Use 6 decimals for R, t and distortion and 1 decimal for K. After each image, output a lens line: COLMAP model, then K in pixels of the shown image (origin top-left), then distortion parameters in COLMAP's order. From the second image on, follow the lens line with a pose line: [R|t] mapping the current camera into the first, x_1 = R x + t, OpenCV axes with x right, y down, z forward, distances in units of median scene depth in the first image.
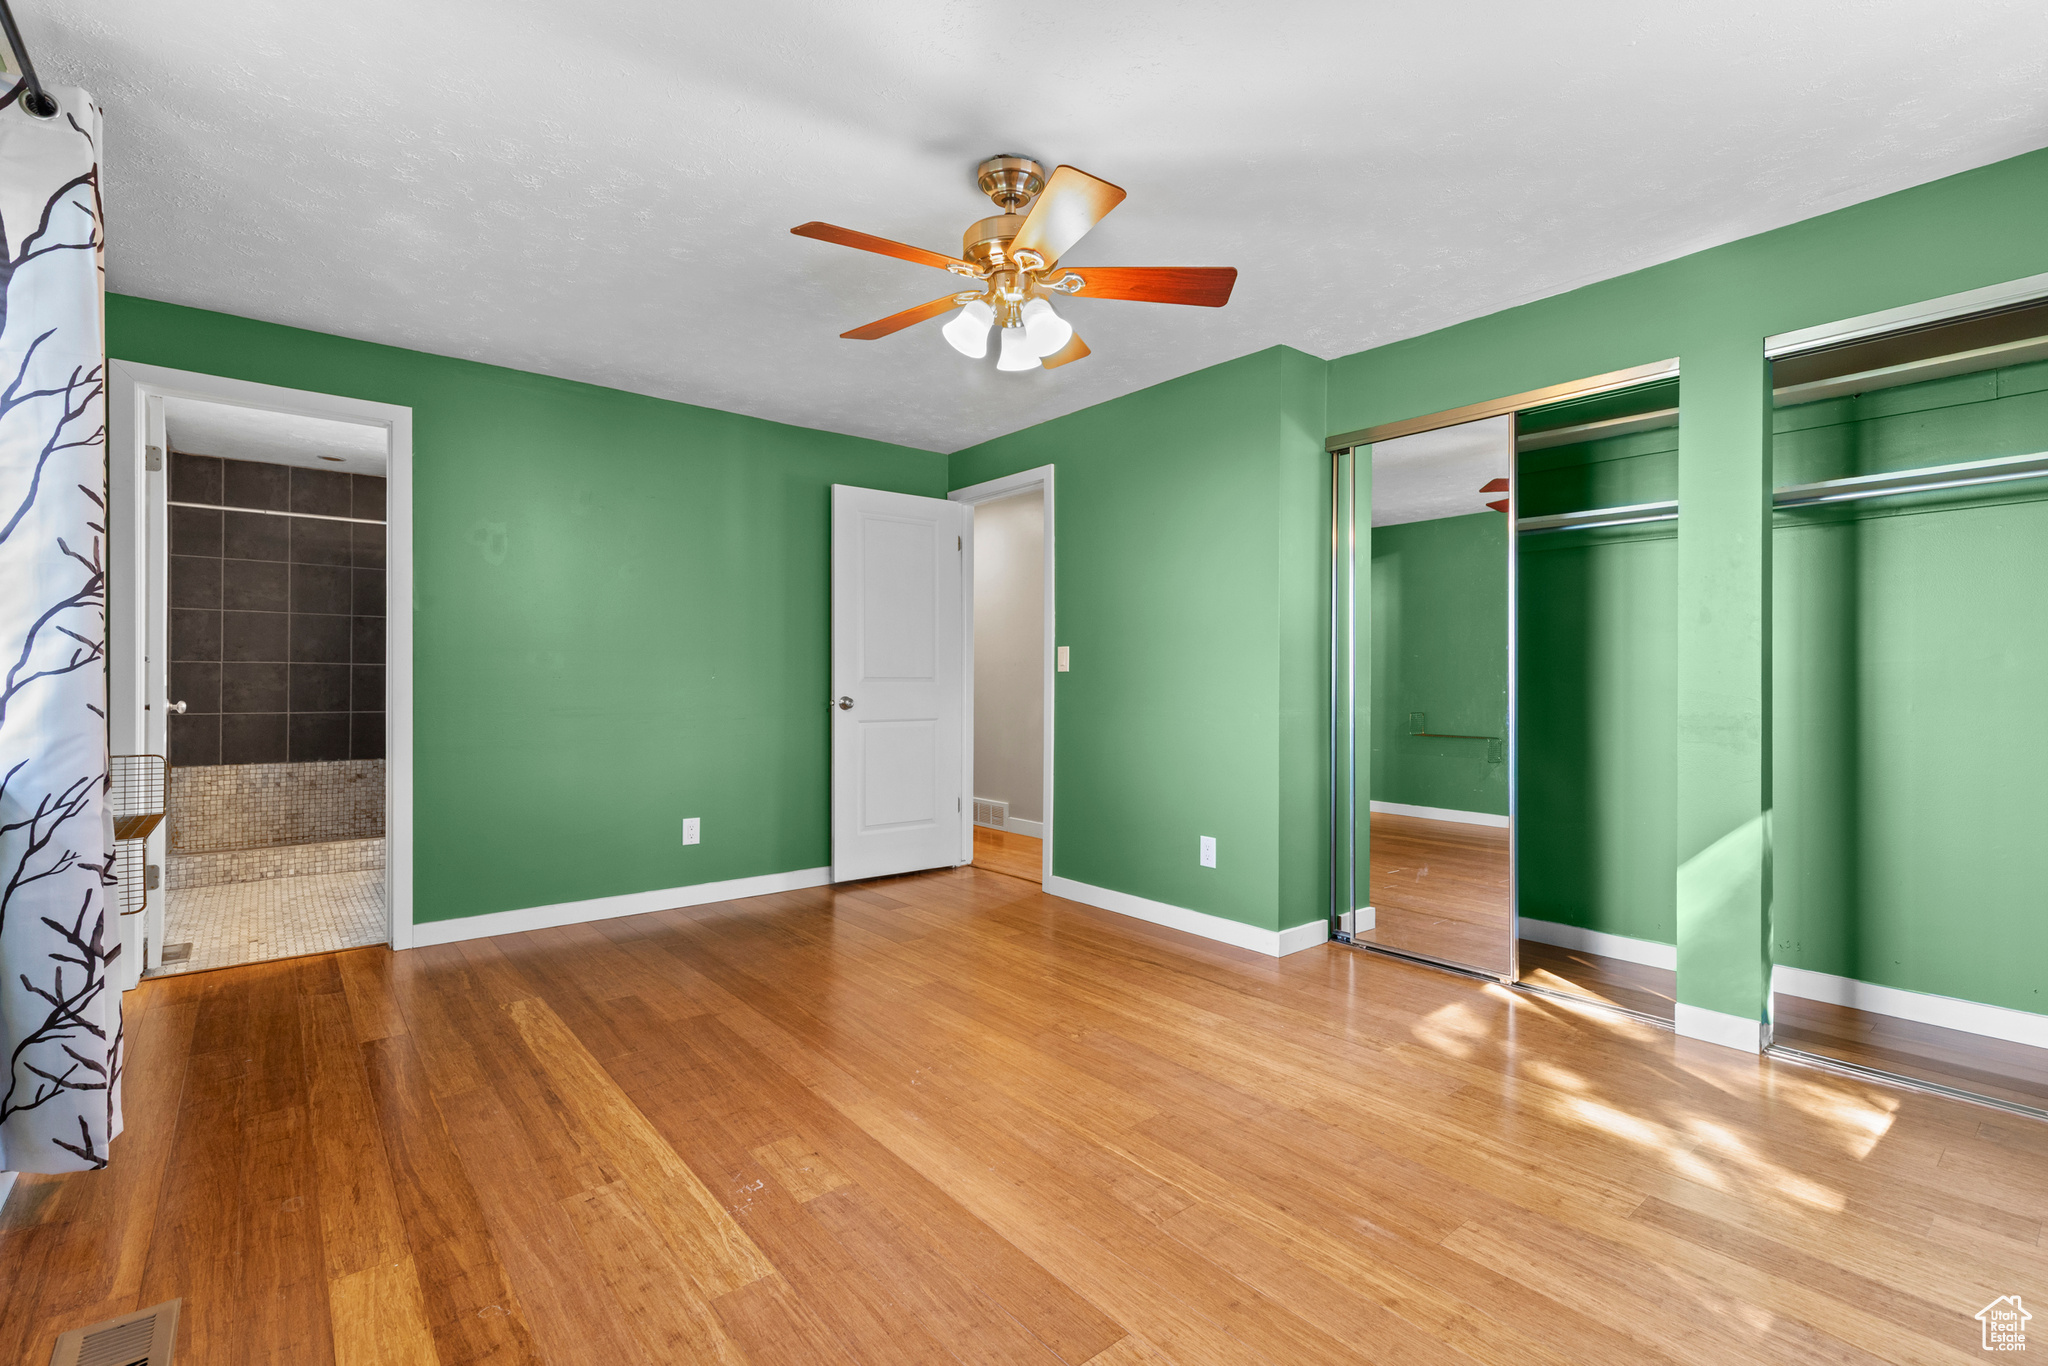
lens RADIAL K [[932.6, 0, 1023.9], [0, 932.6, 681.5], [0, 0, 1]] dist [0.010913, -0.001975]
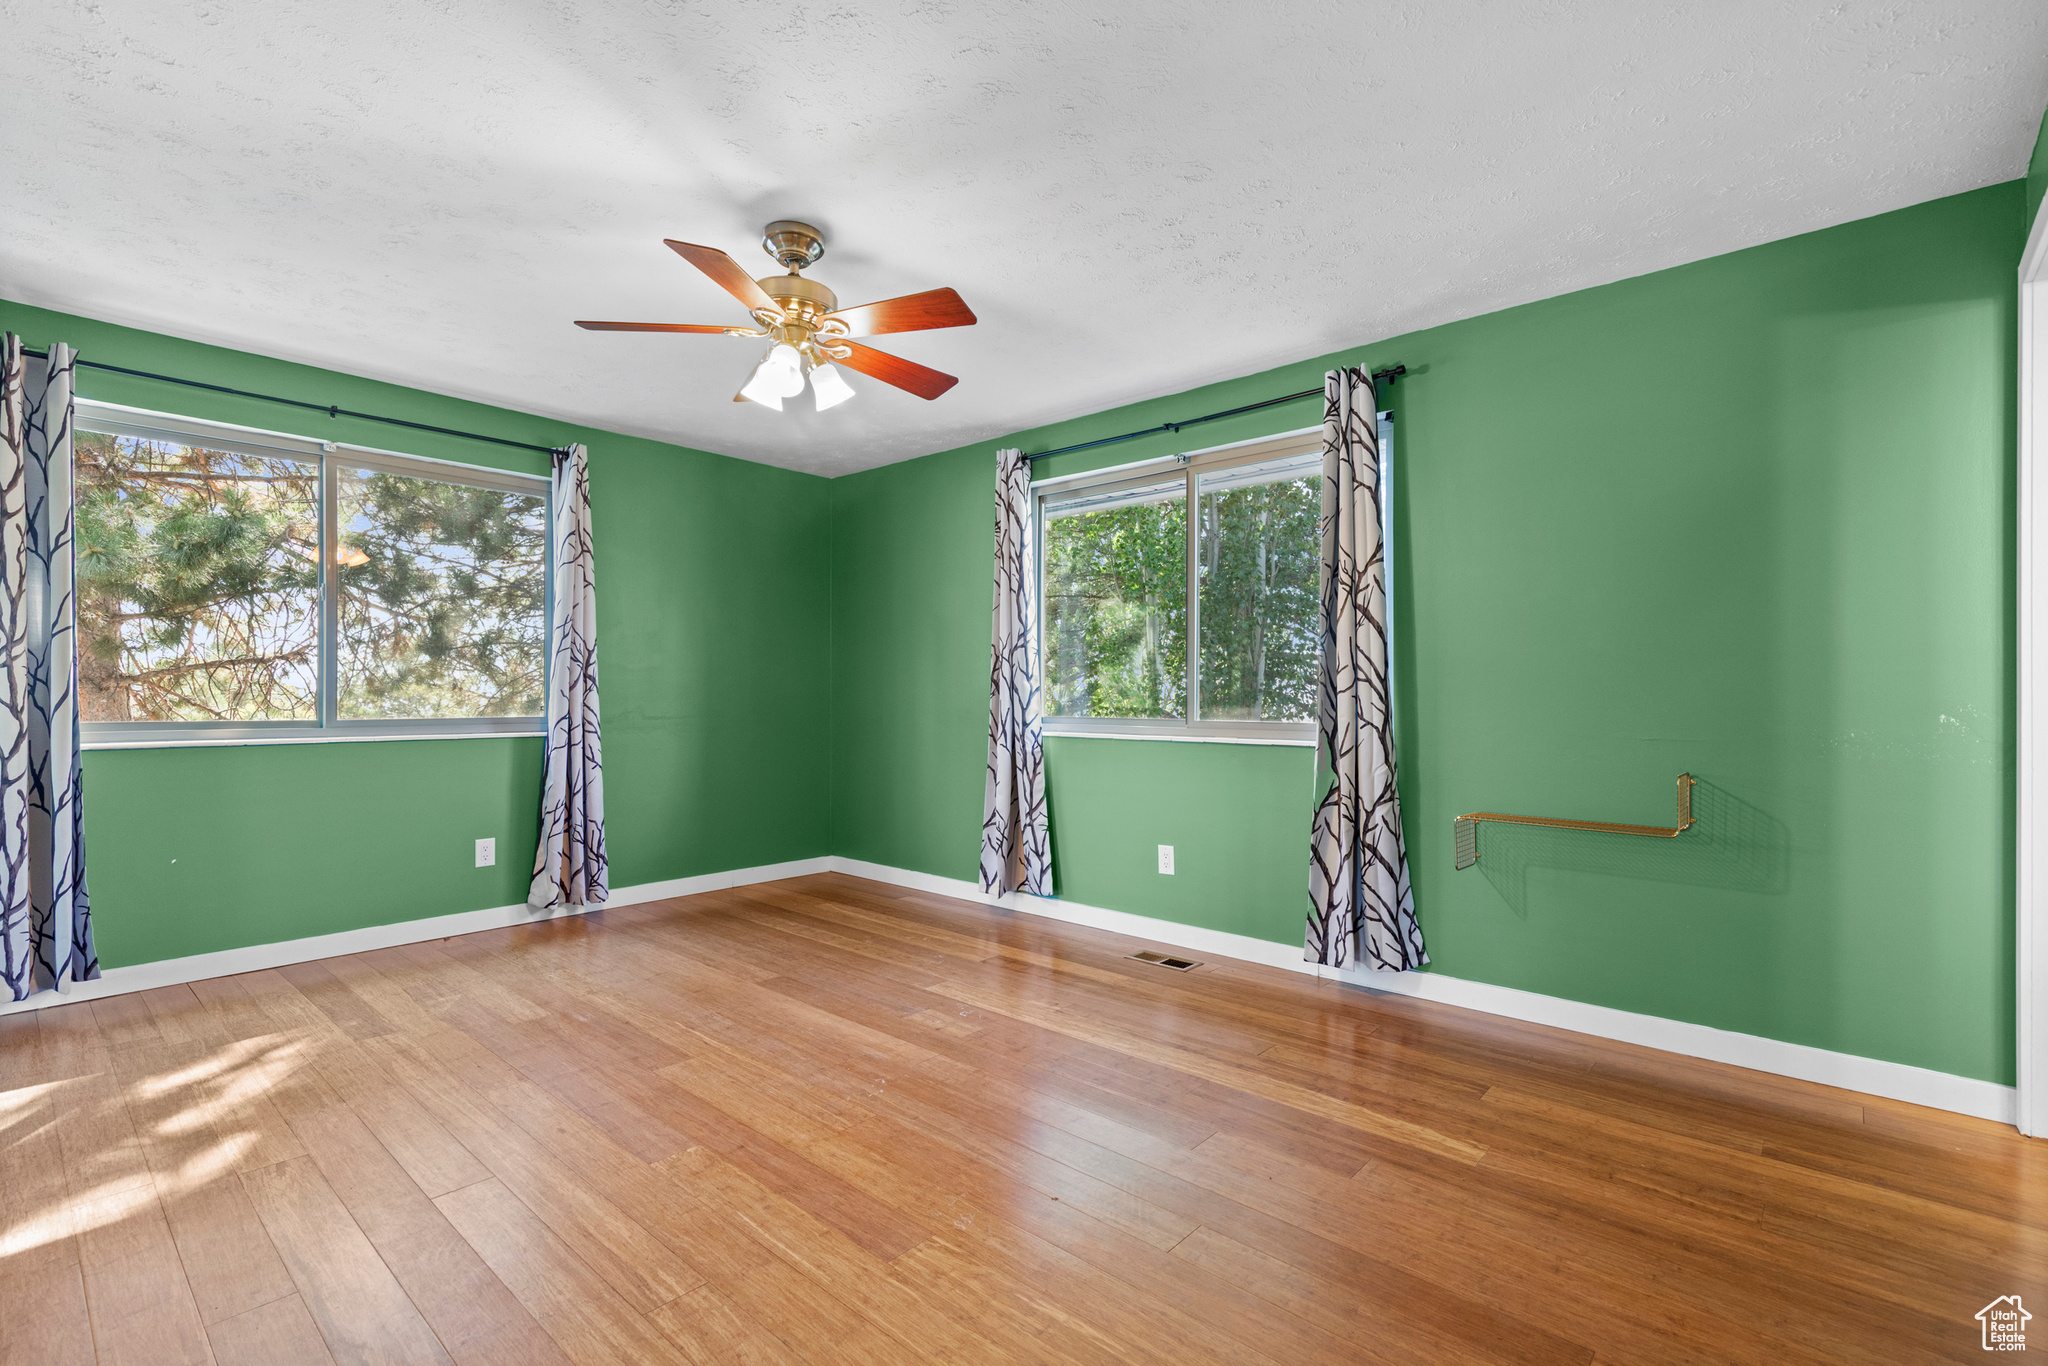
lens RADIAL K [[932.6, 0, 1024.5], [0, 932.6, 689.8], [0, 0, 1]] dist [0.010913, -0.001975]
pose [[-0.987194, -0.006046, -0.159407, -0.064221], [-0.006247, 0.999980, 0.000758, -0.005862], [0.159399, 0.001744, -0.987213, 1.254998]]
